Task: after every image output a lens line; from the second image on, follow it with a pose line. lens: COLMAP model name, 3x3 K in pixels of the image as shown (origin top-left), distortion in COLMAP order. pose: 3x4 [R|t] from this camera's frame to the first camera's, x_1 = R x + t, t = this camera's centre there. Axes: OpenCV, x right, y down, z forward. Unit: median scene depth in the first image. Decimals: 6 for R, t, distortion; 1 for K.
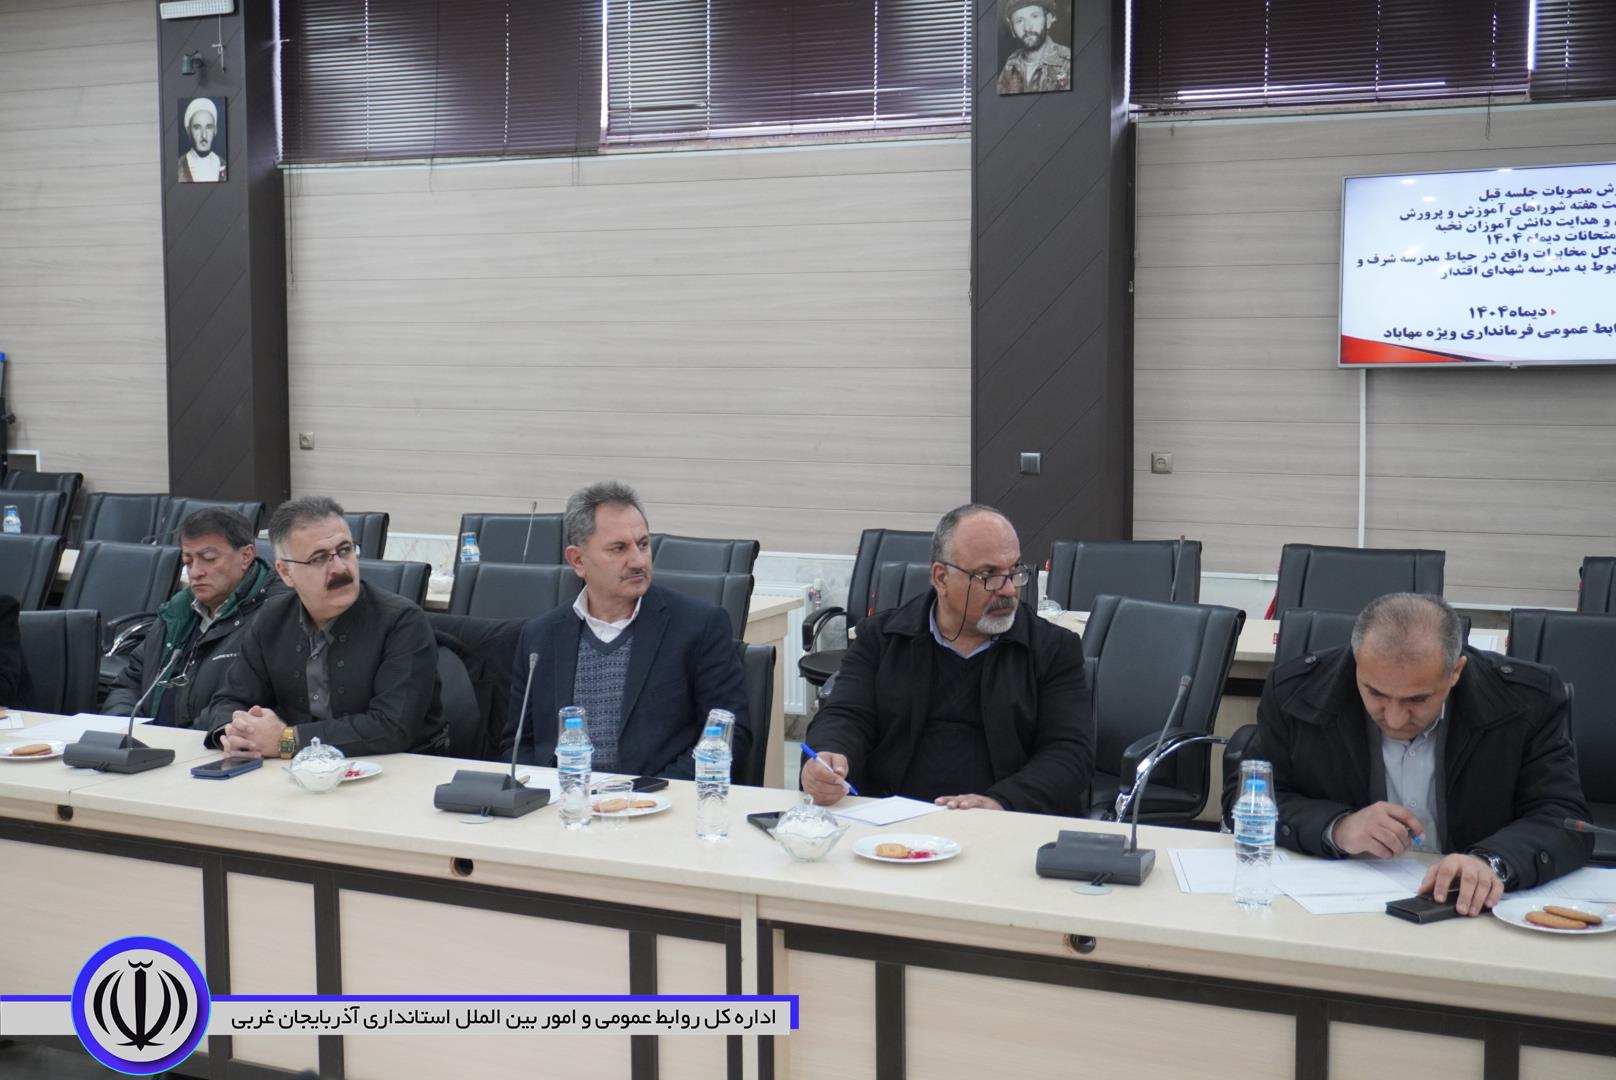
lens RADIAL K [[1894.1, 0, 760.8], [0, 1894.1, 490.3], [0, 0, 1]] dist [0.000475, 0.039223]
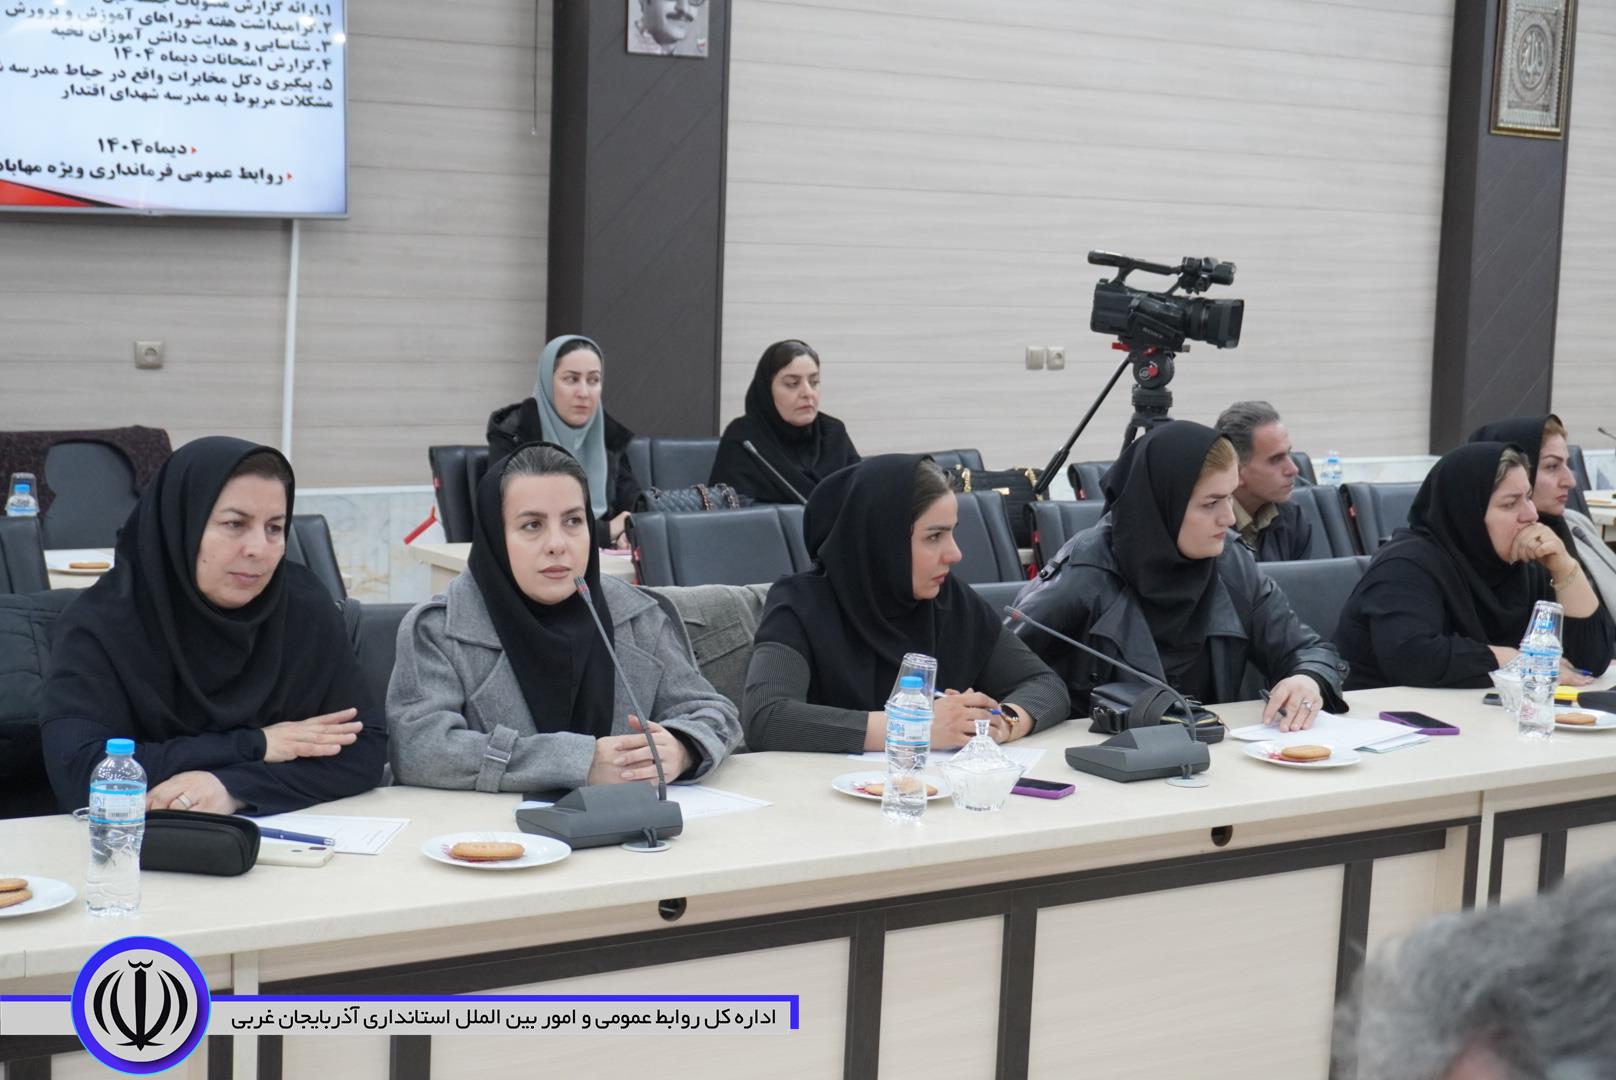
lens RADIAL K [[2564.1, 0, 808.0], [0, 2564.1, 540.0], [0, 0, 1]] dist [0.034150, 0.113241]
pose [[0.544325, -0.079116, 0.835135, -0.352087], [0.021963, 0.996545, 0.080092, -0.008603], [-0.838587, -0.025254, 0.544182, 0.155489]]
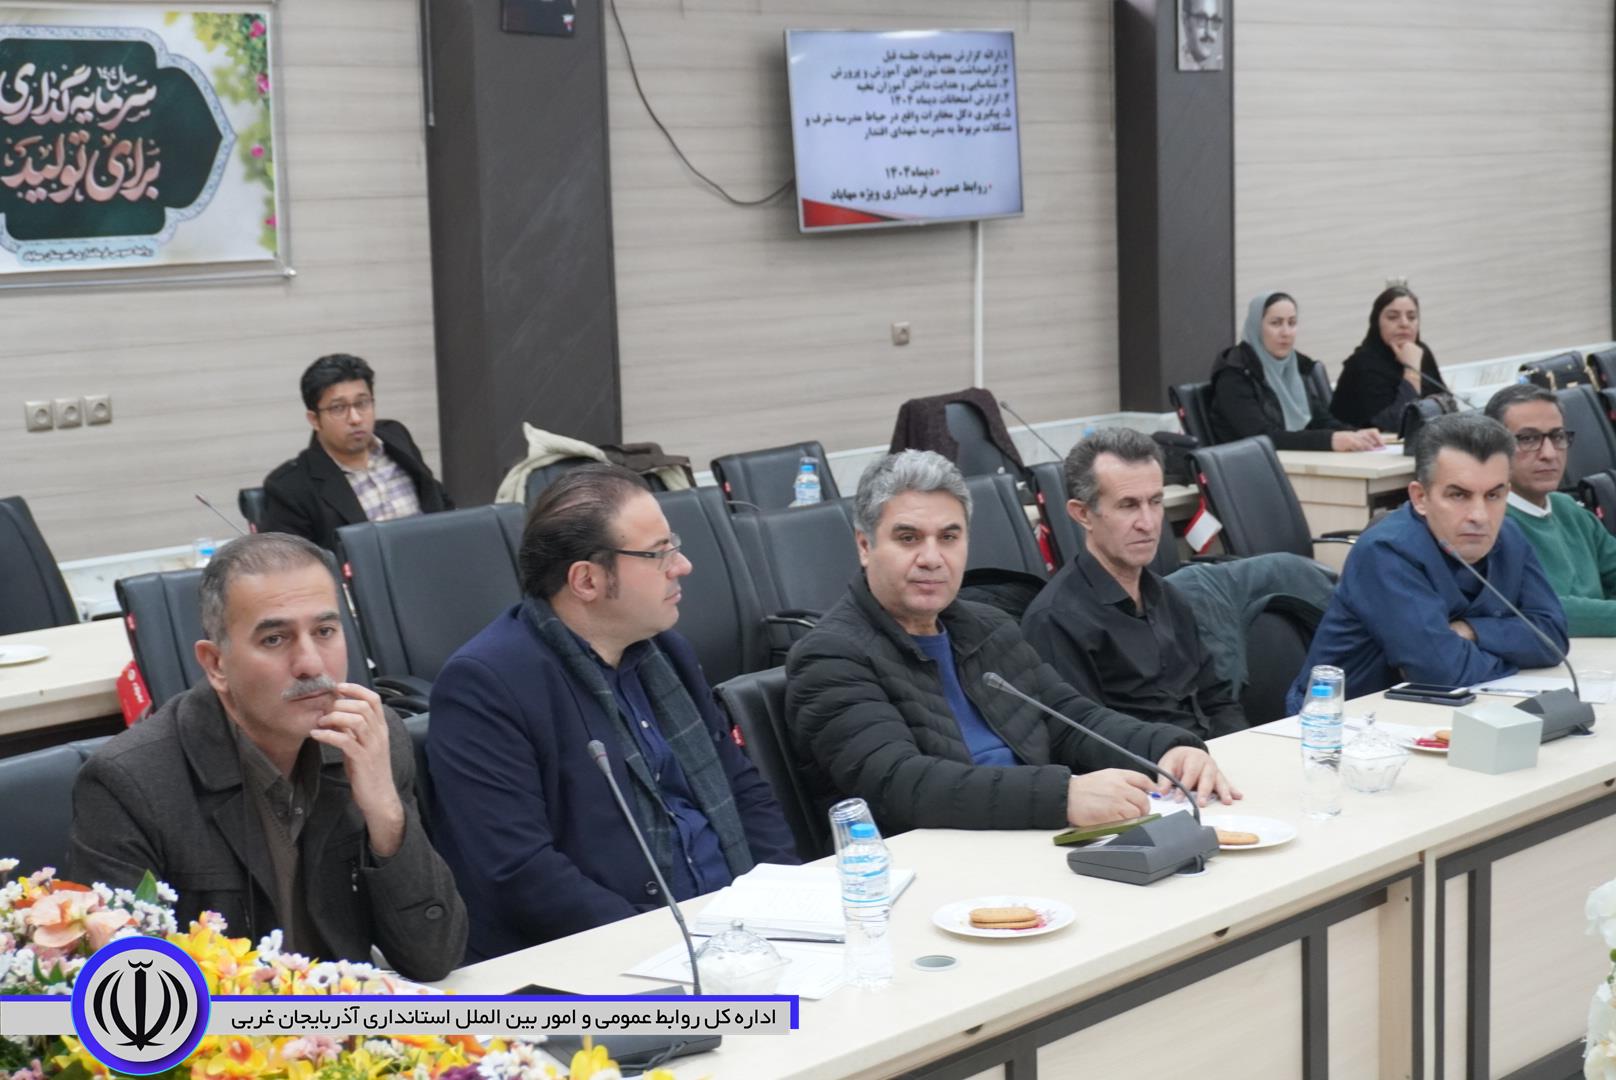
lens RADIAL K [[2640.5, 0, 808.0], [0, 2640.5, 540.0], [0, 0, 1]] dist [0.073587, 0.125723]
pose [[0.352266, -0.141042, 0.925211, -0.923083], [0.089214, 0.989138, 0.116820, -0.064579], [-0.931638, 0.041390, 0.361023, 0.505216]]
